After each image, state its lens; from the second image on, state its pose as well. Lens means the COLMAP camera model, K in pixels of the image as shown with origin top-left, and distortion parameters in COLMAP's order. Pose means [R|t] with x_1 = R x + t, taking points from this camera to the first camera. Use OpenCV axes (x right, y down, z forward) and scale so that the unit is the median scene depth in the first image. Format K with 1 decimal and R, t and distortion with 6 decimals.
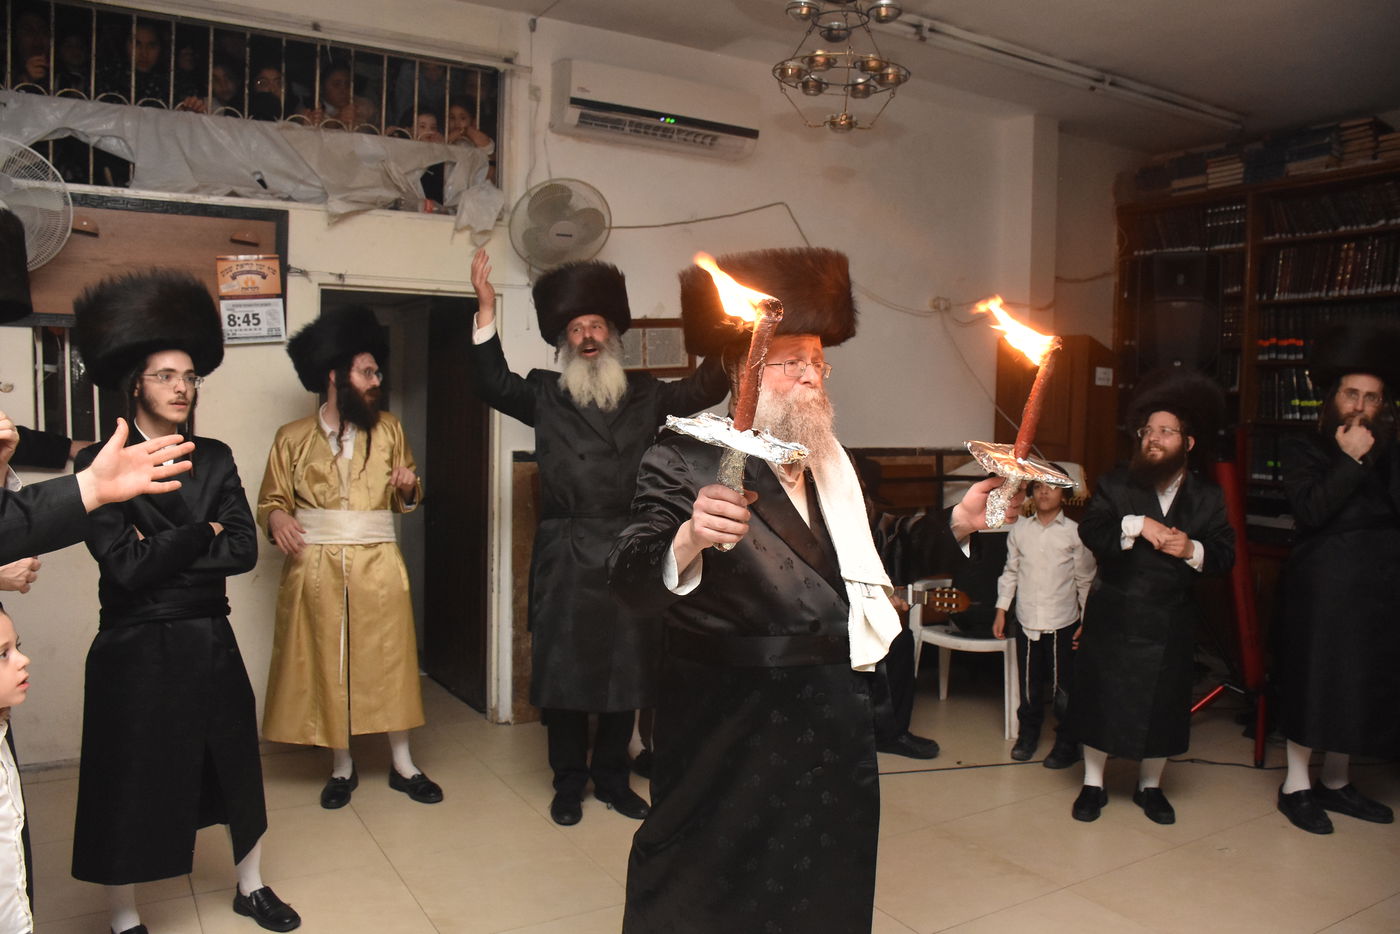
lens RADIAL K [[1086.2, 0, 694.9], [0, 1086.2, 469.4], [0, 0, 1]] dist [-0.145700, 0.094667]
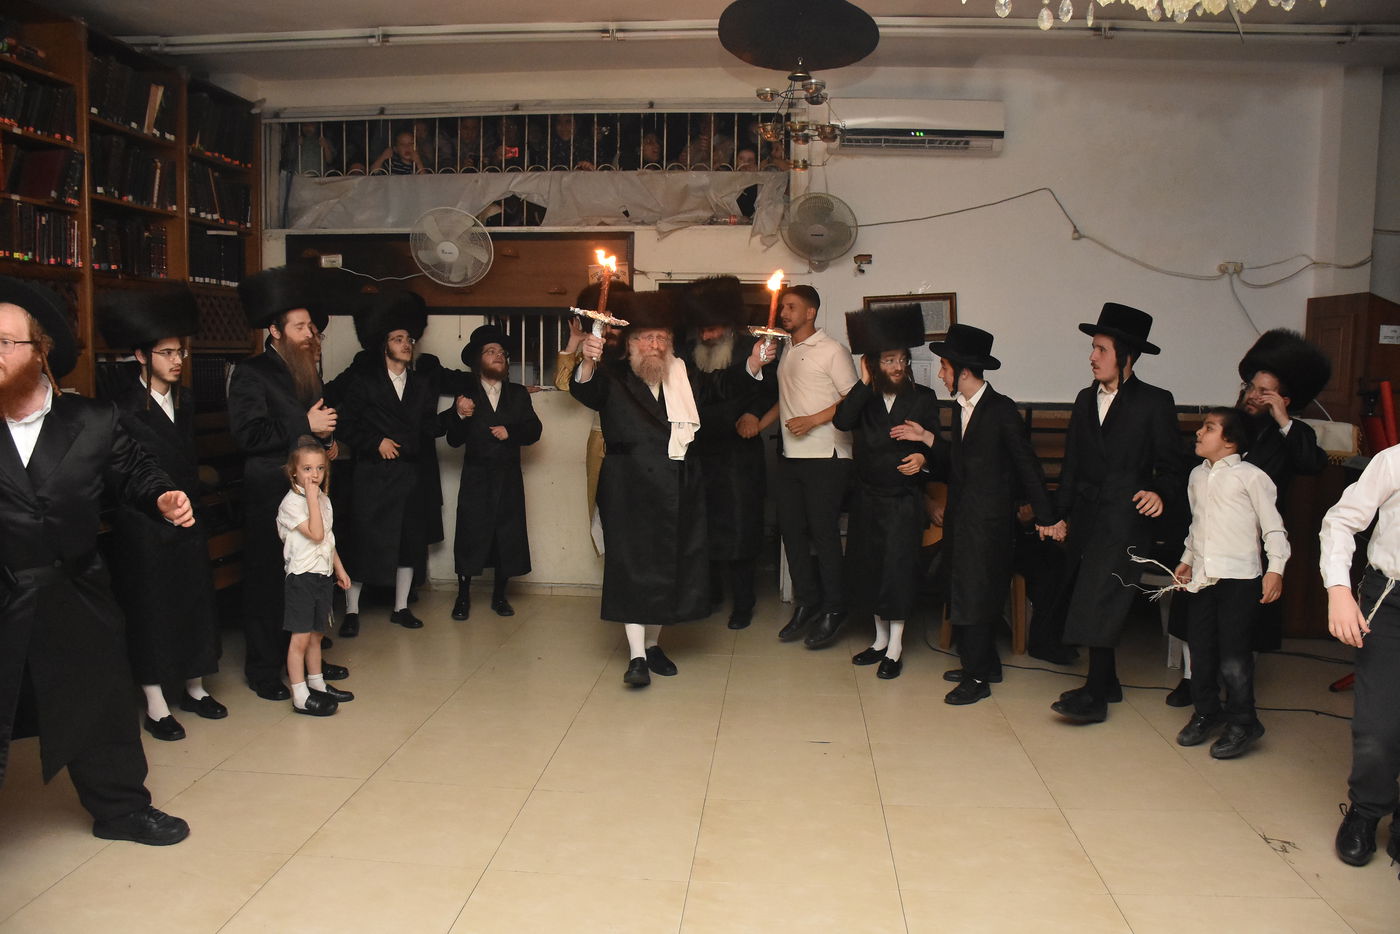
lens RADIAL K [[1104.5, 0, 697.2], [0, 1104.5, 461.6], [0, 0, 1]] dist [-0.136145, 0.080948]
pose [[0.811342, 0.043413, -0.582958, 0.563227], [-0.034698, 0.999057, 0.026110, 0.032148], [0.583541, -0.000956, 0.812083, -0.187208]]
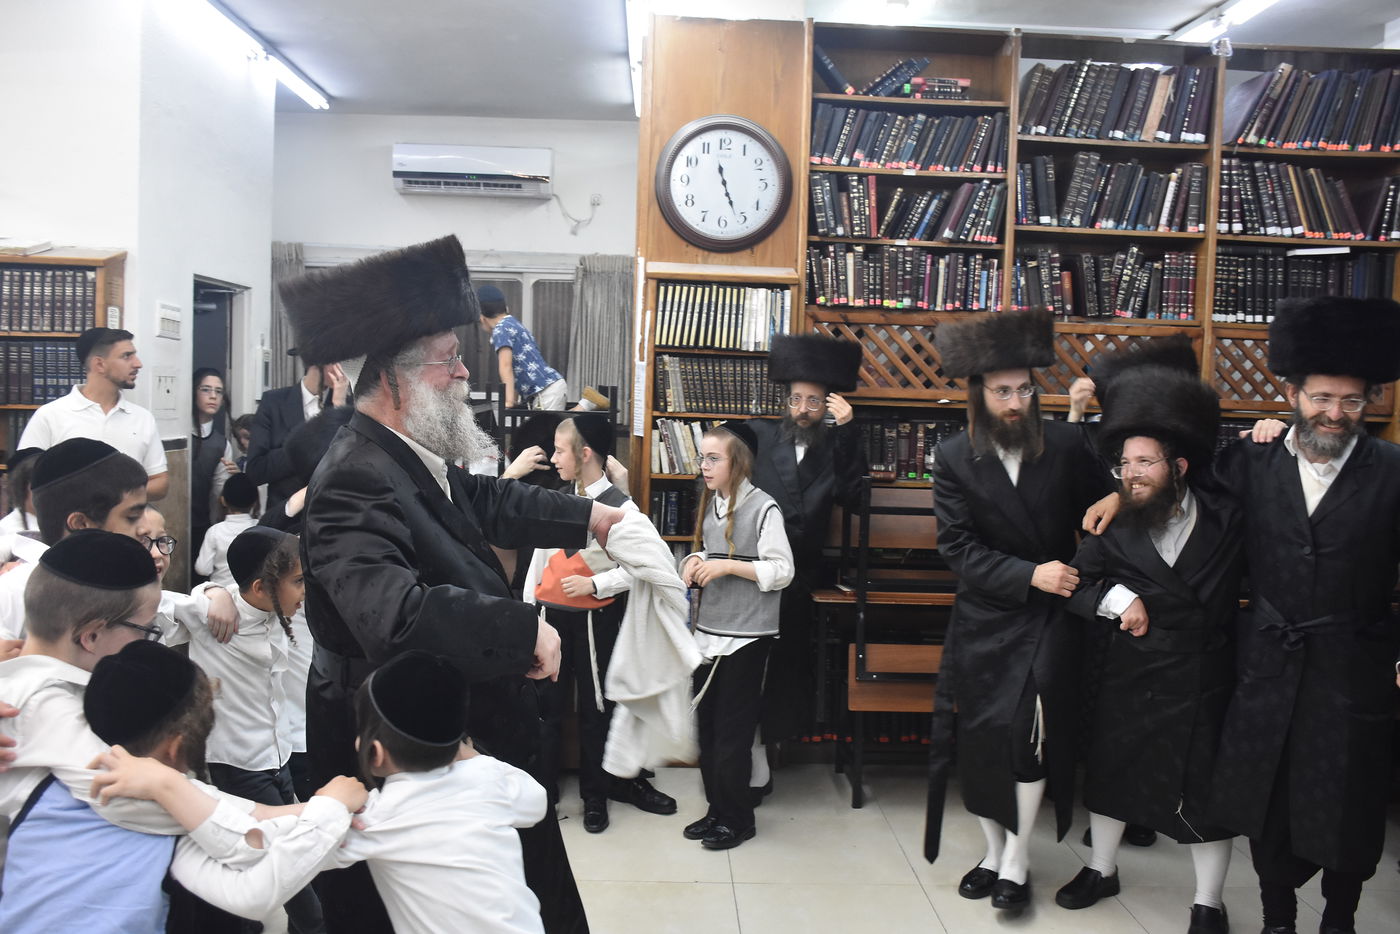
lens RADIAL K [[1214.0, 0, 690.8], [0, 1214.0, 466.4], [0, 0, 1]] dist [-0.098616, 0.121650]
pose [[-0.503207, 0.021848, -0.863890, 0.494785], [-0.104281, 0.990840, 0.085801, -0.040967], [0.857851, 0.133263, -0.496319, 0.639819]]
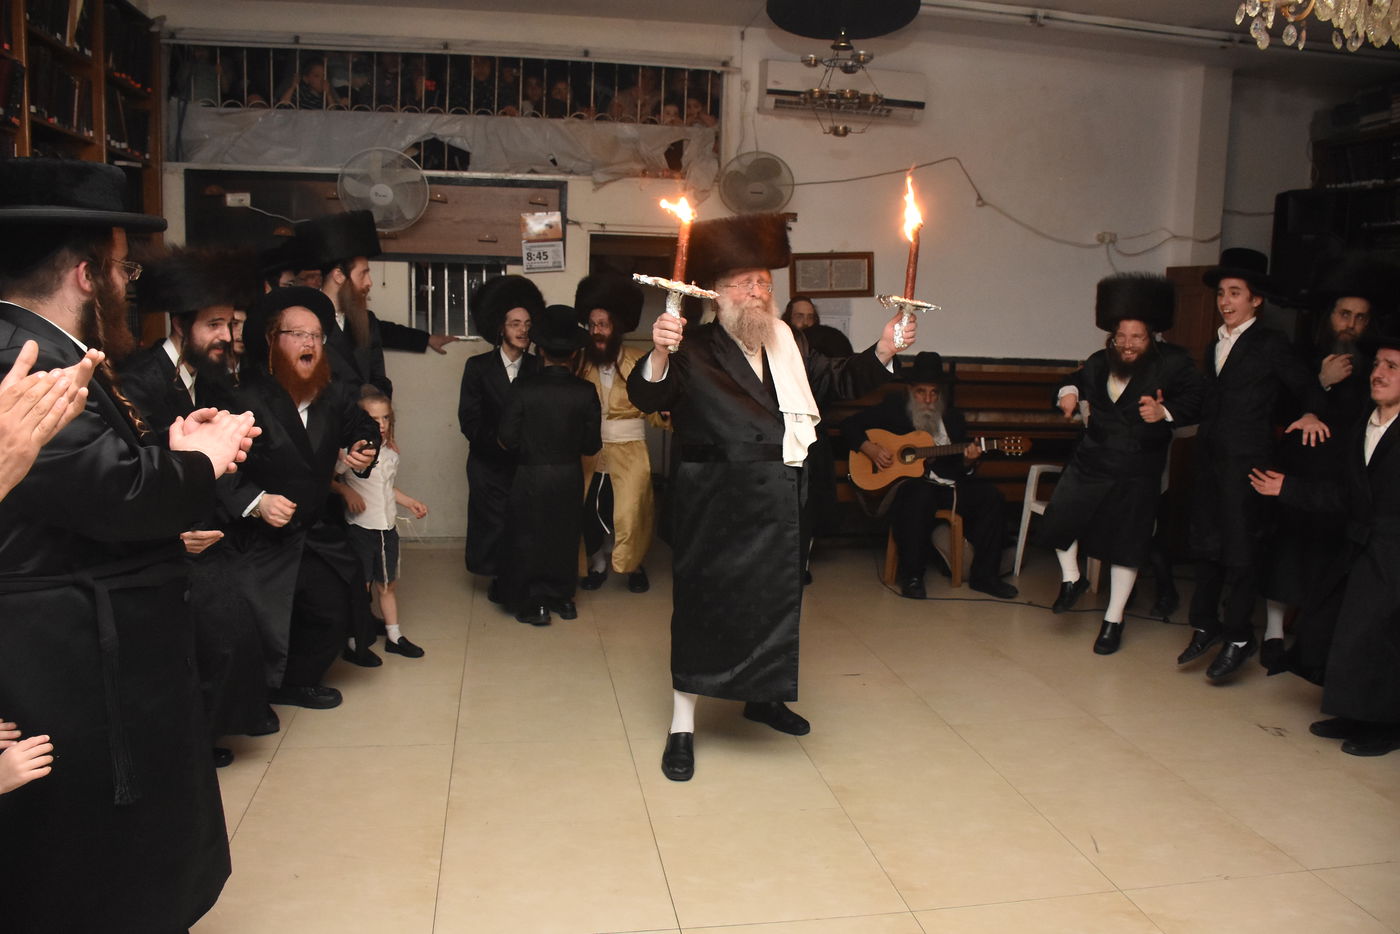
lens RADIAL K [[1086.2, 0, 695.7], [0, 1086.2, 457.5], [0, 0, 1]] dist [-0.145700, 0.094667]
pose [[0.933246, 0.055035, -0.354997, 0.312992], [-0.034421, 0.997348, 0.064127, 0.034308], [0.357585, -0.047627, 0.932665, -0.325597]]
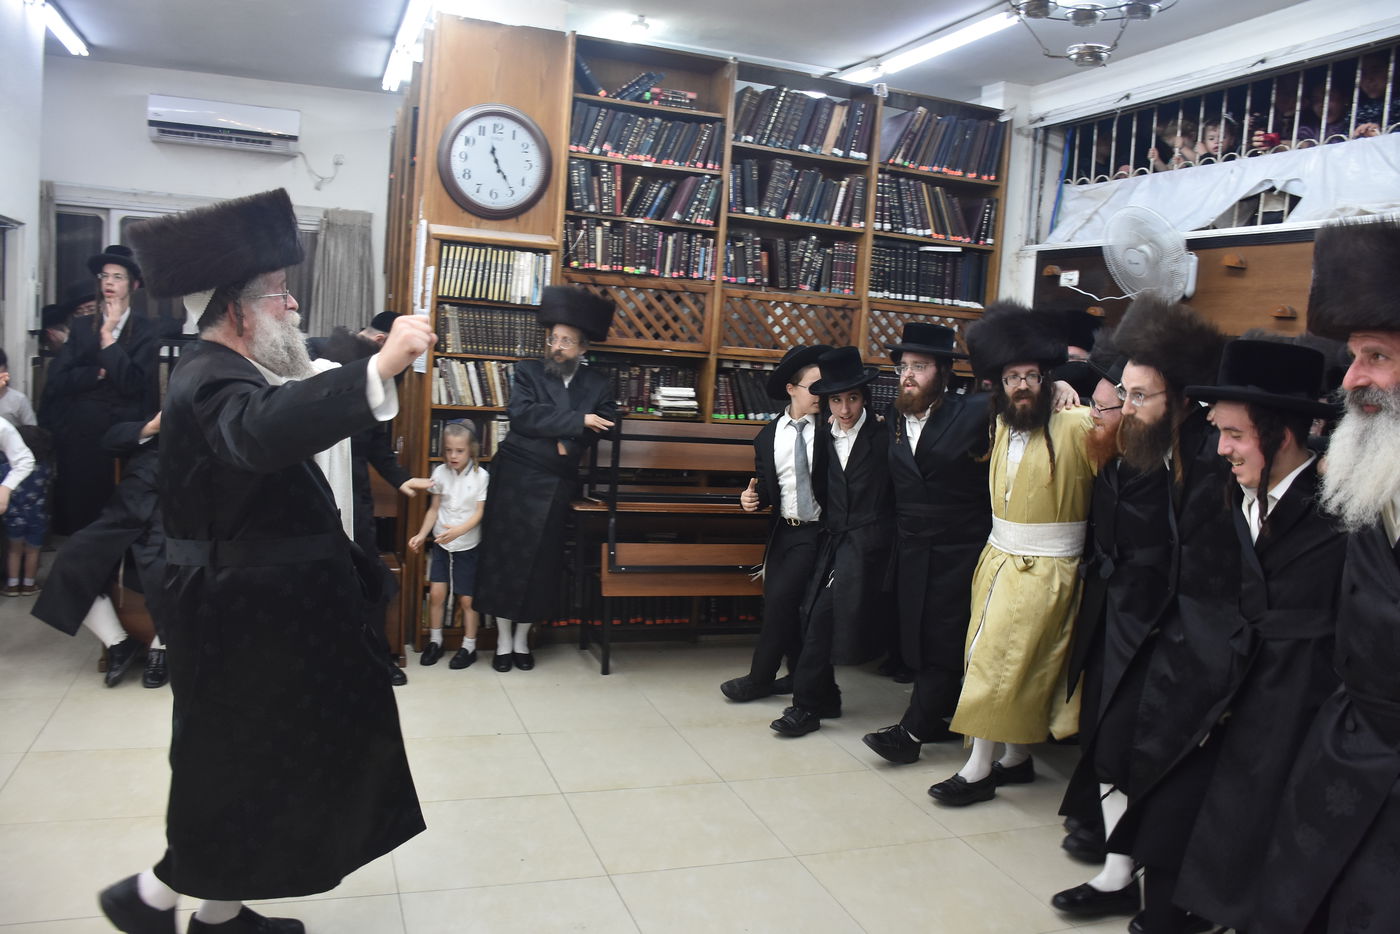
lens RADIAL K [[1086.2, 0, 693.3], [0, 1086.2, 464.9], [0, 0, 1]] dist [-0.145700, 0.094667]
pose [[-0.209581, 0.070221, -0.975266, 0.628093], [-0.144758, 0.984199, 0.101972, -0.031266], [0.967016, 0.162549, -0.196105, 0.573667]]
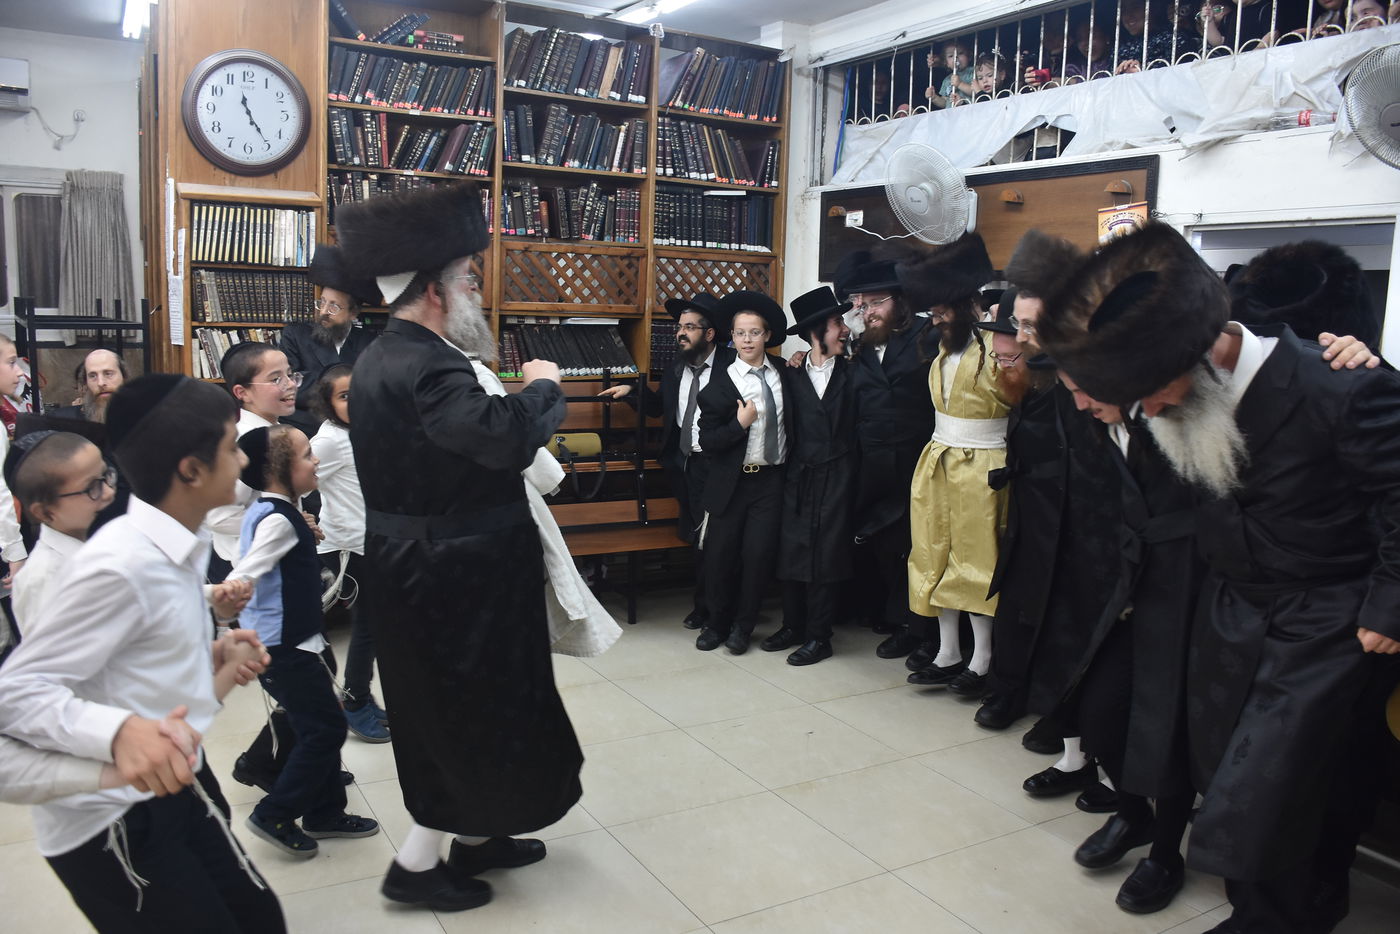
lens RADIAL K [[1086.2, 0, 688.5], [0, 1086.2, 465.3], [0, 0, 1]] dist [-0.145700, 0.094667]
pose [[-0.034480, 0.120307, -0.992138, 0.590832], [-0.105549, 0.986738, 0.123321, -0.033220], [0.993816, 0.108971, -0.021324, 0.585555]]
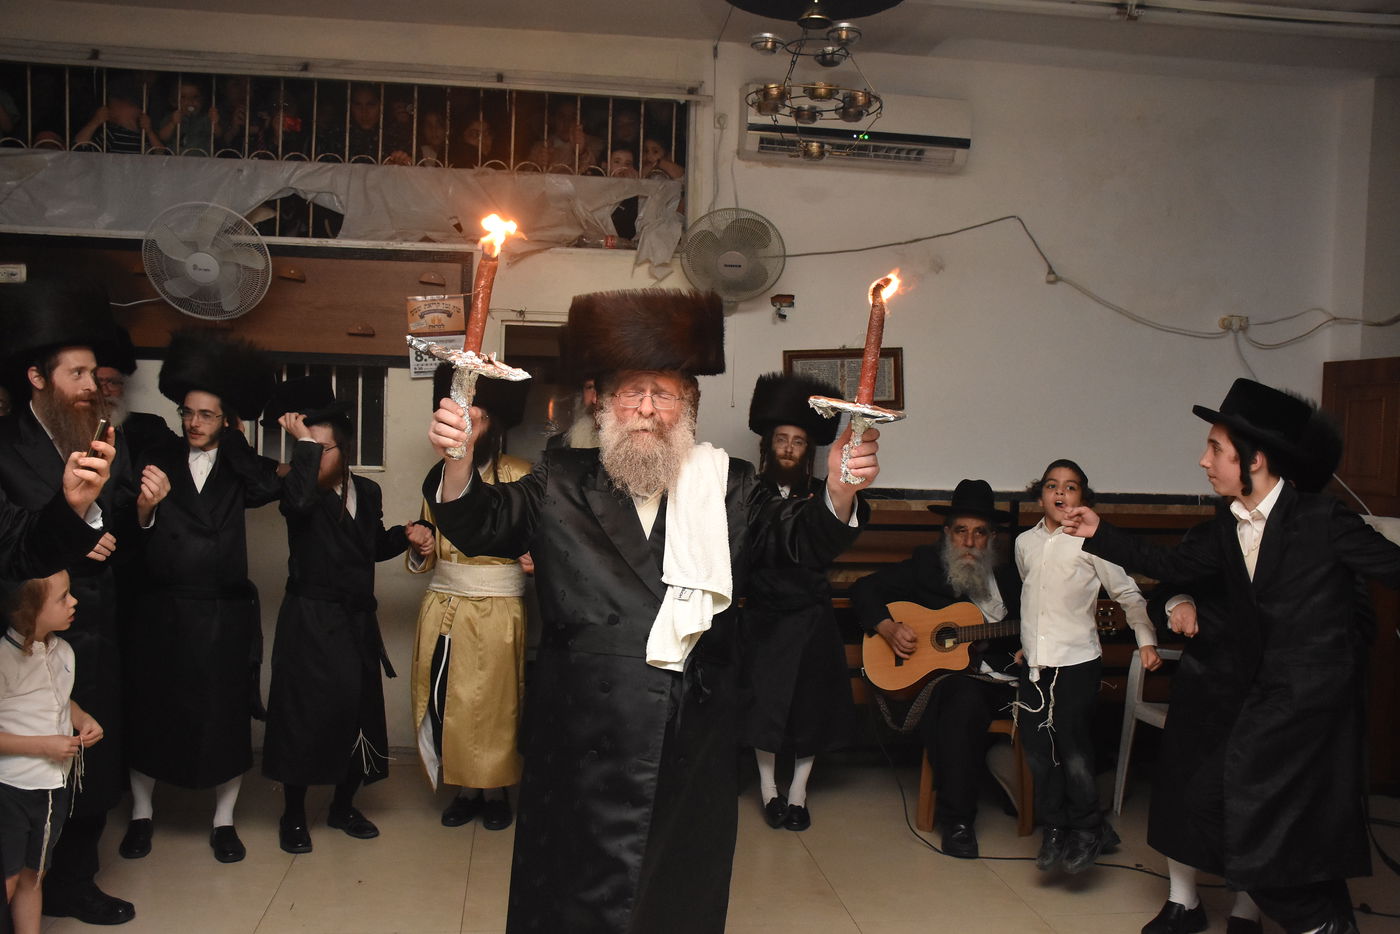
lens RADIAL K [[1257.3, 0, 694.2], [0, 1257.3, 464.0], [0, 0, 1]] dist [-0.064896, 0.091553]
pose [[0.919238, 0.015433, -0.393399, 0.301407], [-0.034369, 0.998562, -0.041134, 0.012001], [0.392199, 0.051333, 0.918447, -0.058216]]
